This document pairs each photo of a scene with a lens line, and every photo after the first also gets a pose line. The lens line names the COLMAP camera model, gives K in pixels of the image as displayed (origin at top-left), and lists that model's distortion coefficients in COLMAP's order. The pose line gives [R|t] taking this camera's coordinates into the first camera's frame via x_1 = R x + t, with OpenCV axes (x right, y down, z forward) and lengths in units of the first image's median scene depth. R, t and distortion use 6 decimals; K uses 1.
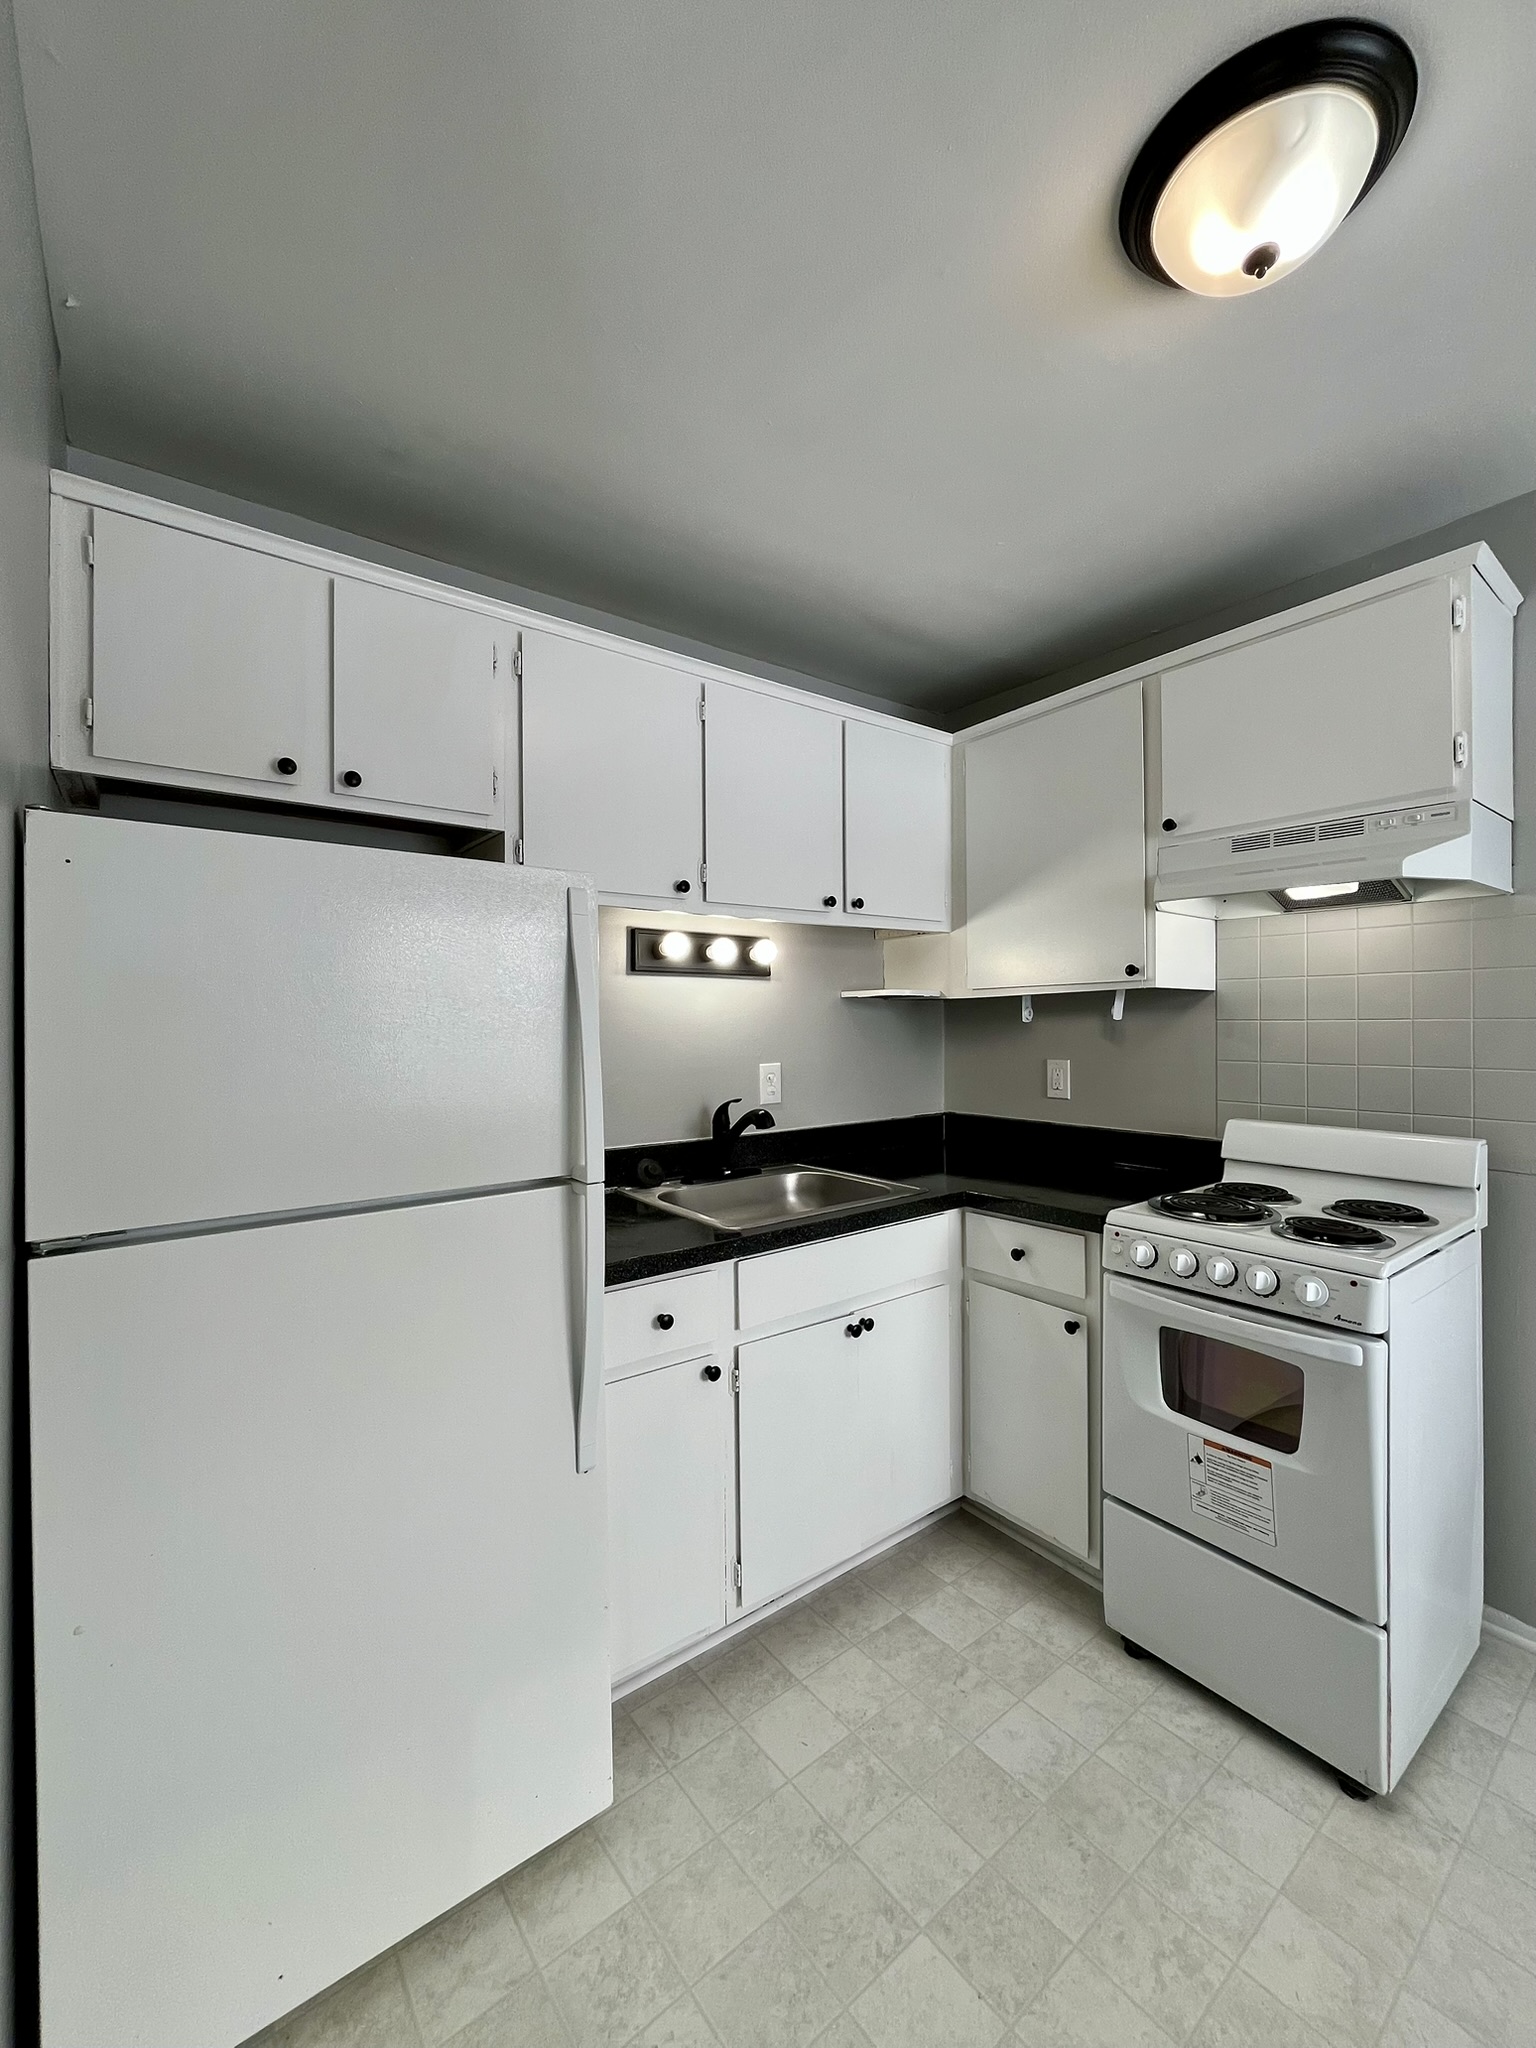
lens RADIAL K [[827.6, 0, 768.0], [0, 827.6, 1024.0], [0, 0, 1]] dist [-0.001830, 0.000004]
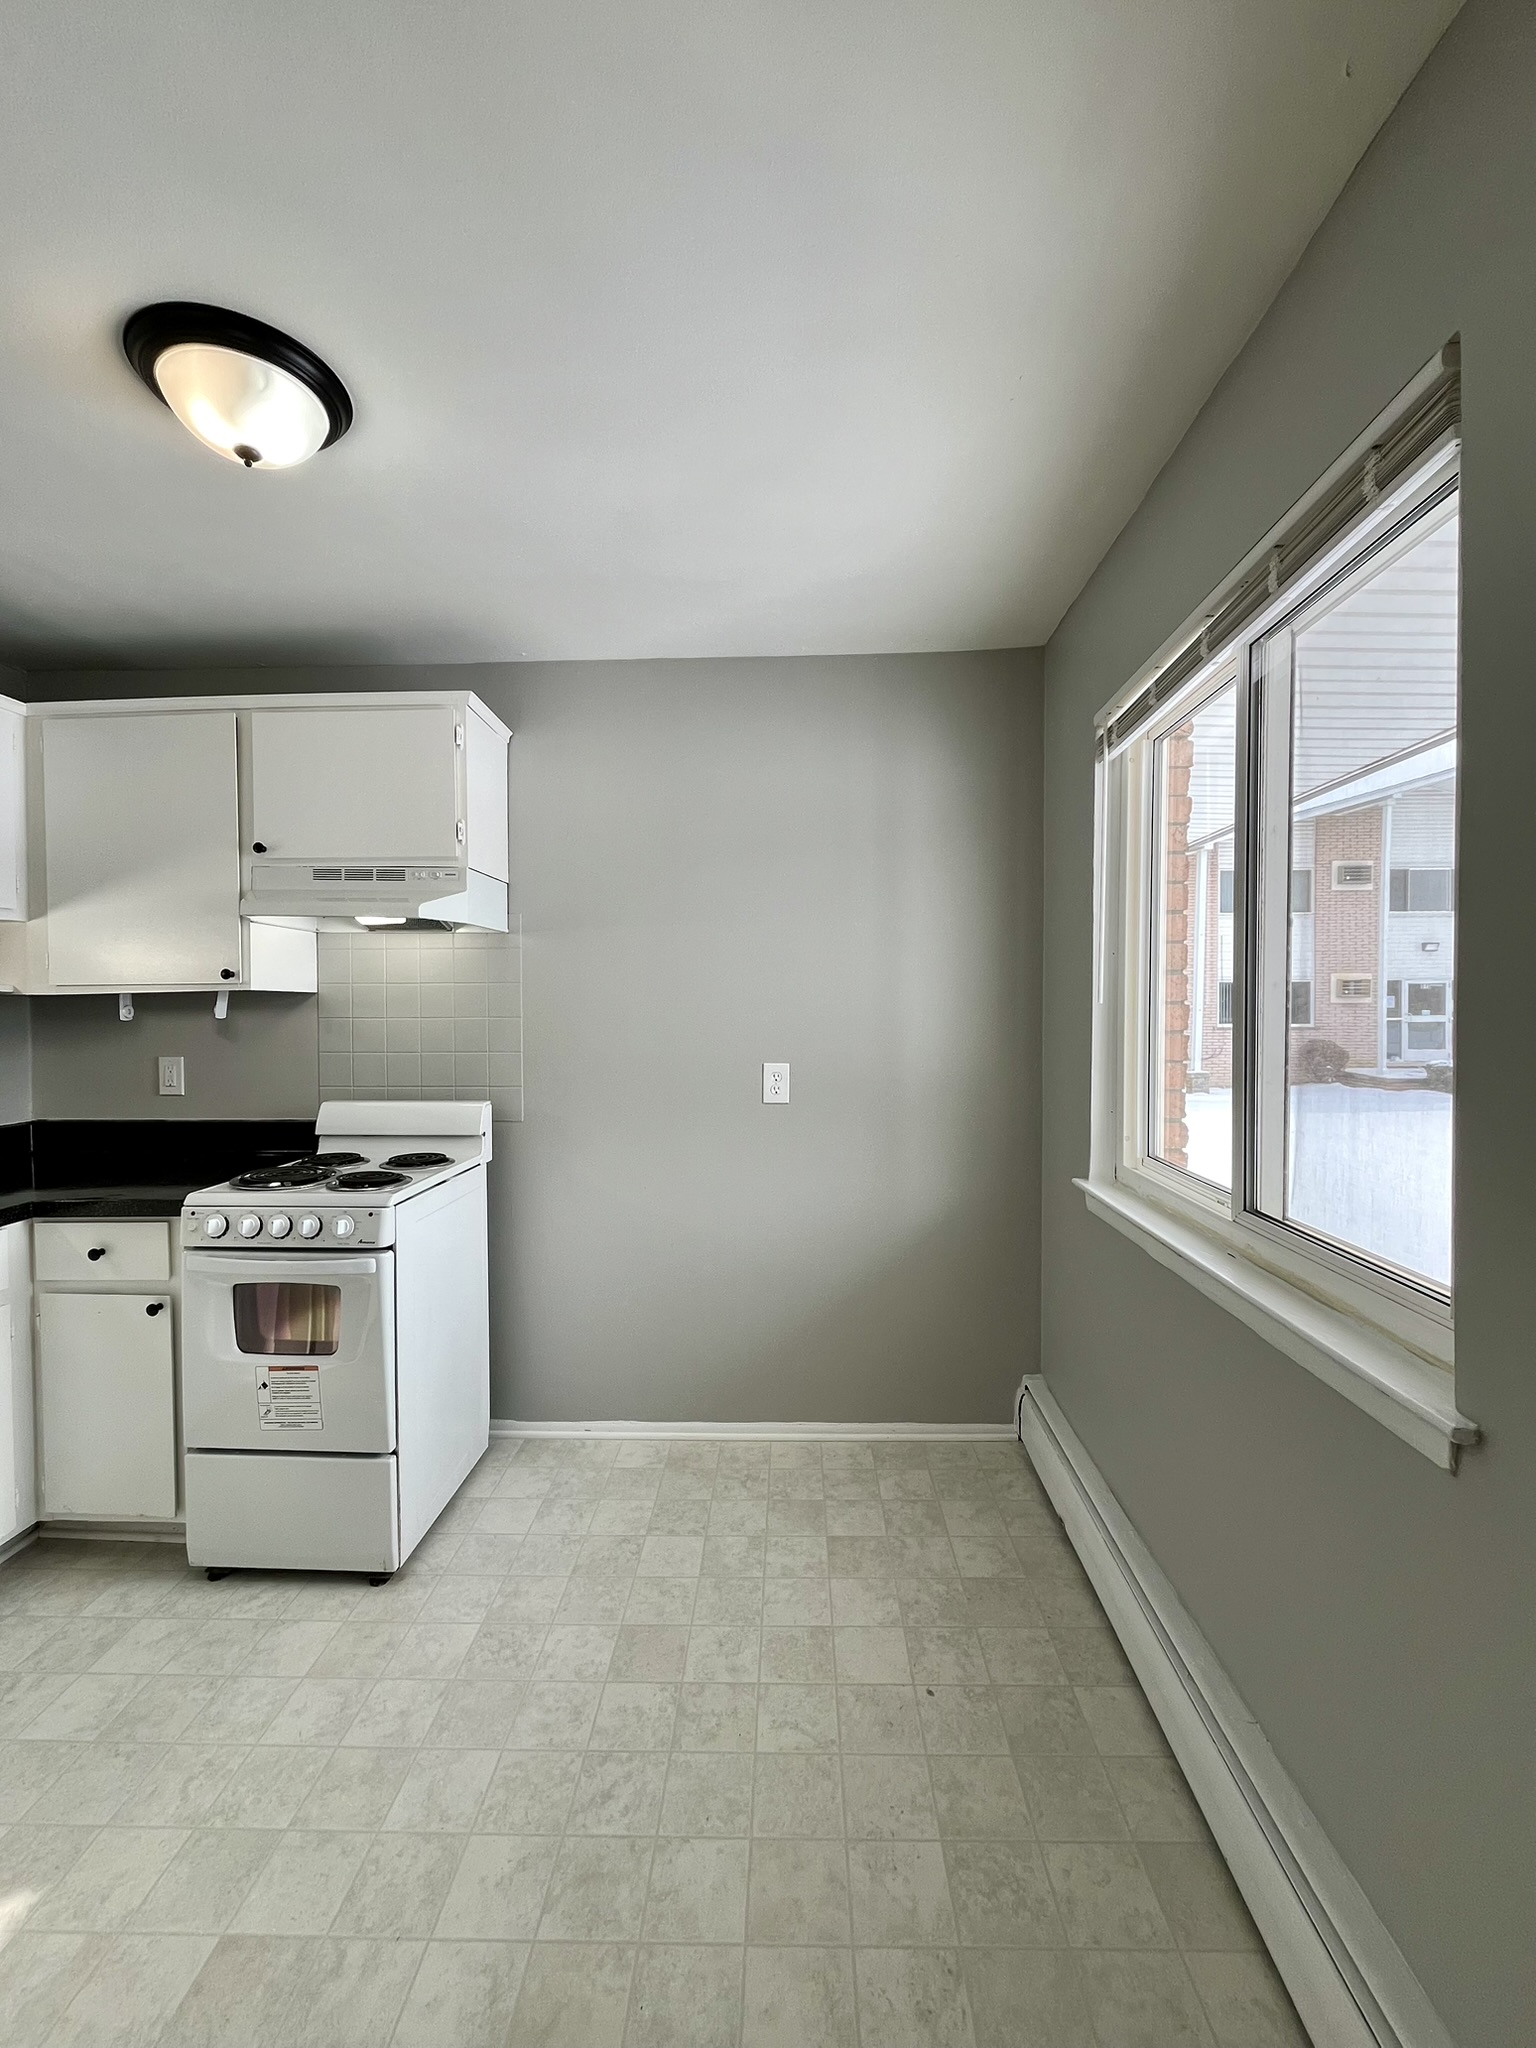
lens RADIAL K [[827.6, 0, 768.0], [0, 827.6, 1024.0], [0, 0, 1]] dist [-0.001830, 0.000004]
pose [[0.637192, -0.013352, 0.770589, 0.059454], [0.001091, 0.999865, 0.016423, -0.019021], [-0.770704, -0.009624, 0.637120, -0.303673]]
